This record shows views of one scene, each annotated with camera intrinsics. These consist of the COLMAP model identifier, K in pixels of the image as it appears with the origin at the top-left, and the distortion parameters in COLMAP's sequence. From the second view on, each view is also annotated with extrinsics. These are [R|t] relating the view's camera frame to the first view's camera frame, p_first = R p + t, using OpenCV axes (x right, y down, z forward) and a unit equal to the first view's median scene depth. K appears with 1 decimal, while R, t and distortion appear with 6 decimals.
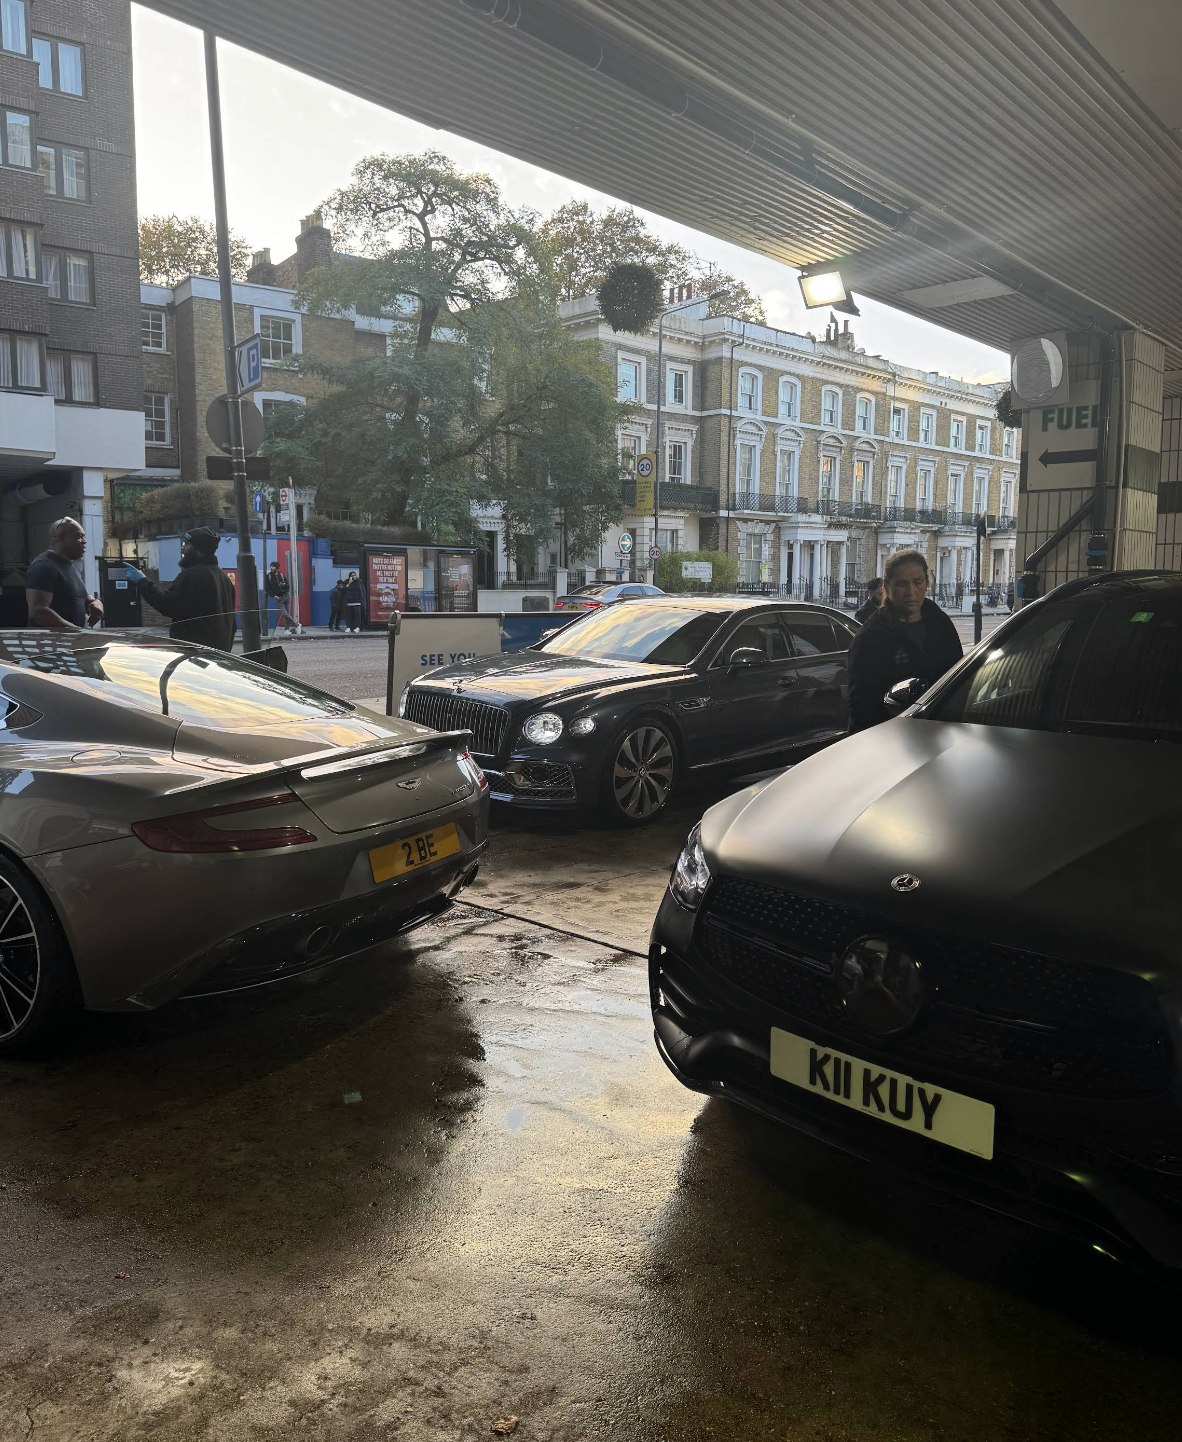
lens RADIAL K [[1118.9, 0, 591.0], [0, 1118.9, 721.0], [0, 0, 1]] dist [0.035284, -0.051452]
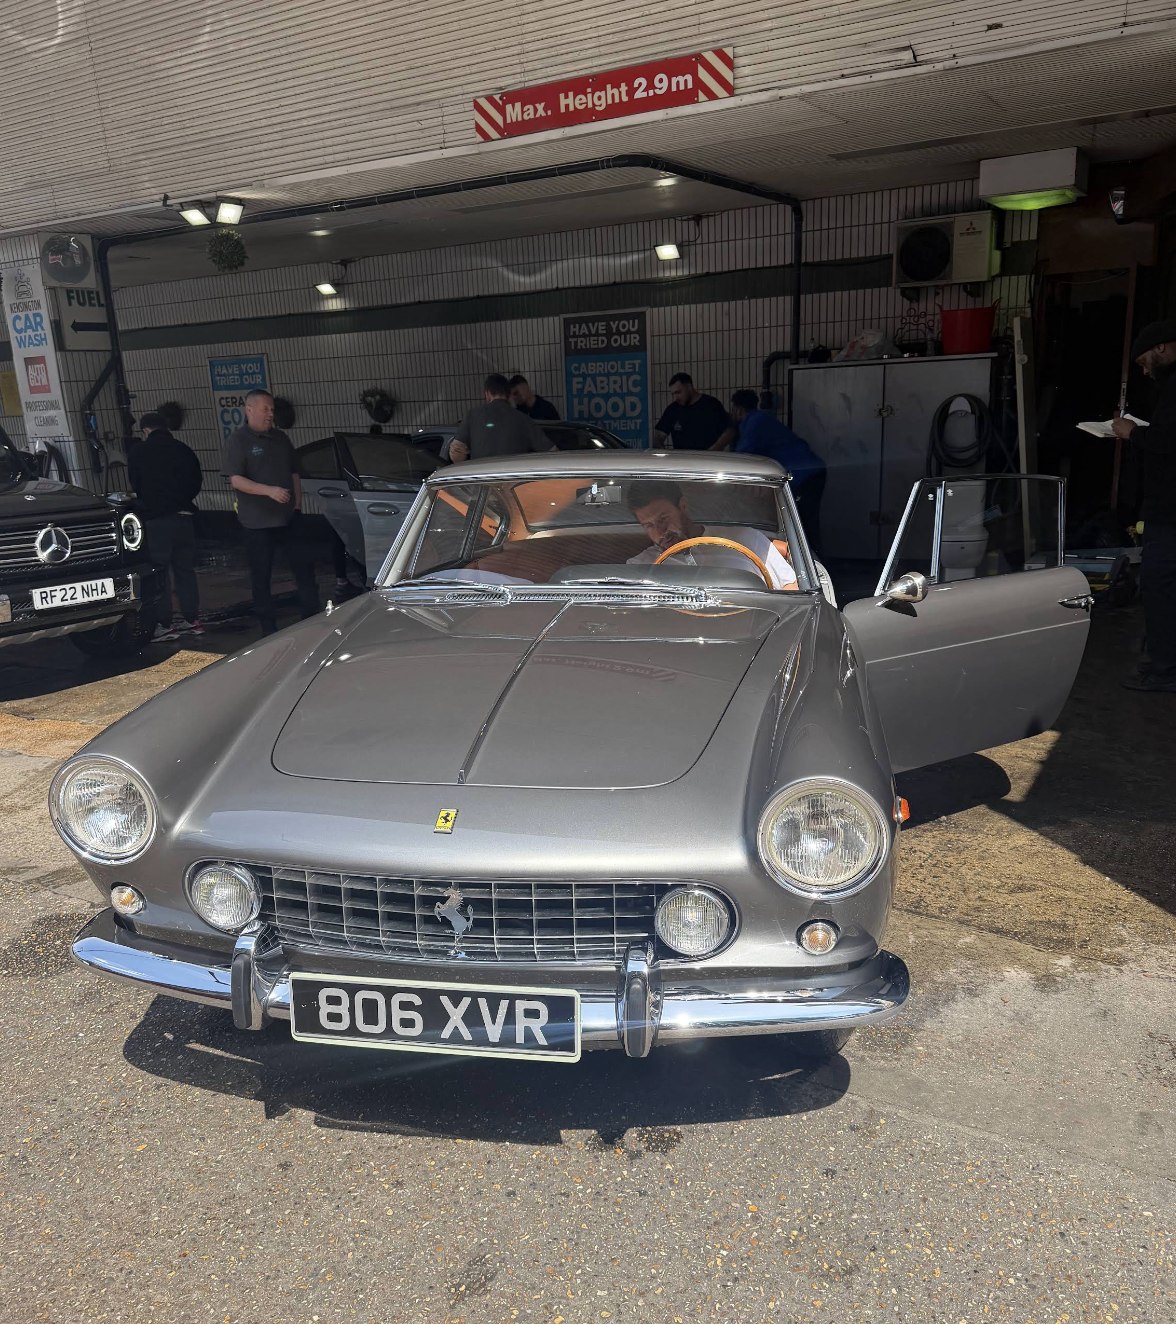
lens RADIAL K [[1122.6, 0, 587.7], [0, 1122.6, 741.2], [0, 0, 1]] dist [-0.010404, -0.017668]
pose [[-0.174017, -0.289441, 0.941245, -0.153919], [0.156872, 0.935474, 0.316669, -0.012560], [-0.972167, 0.202761, -0.117384, 0.088559]]
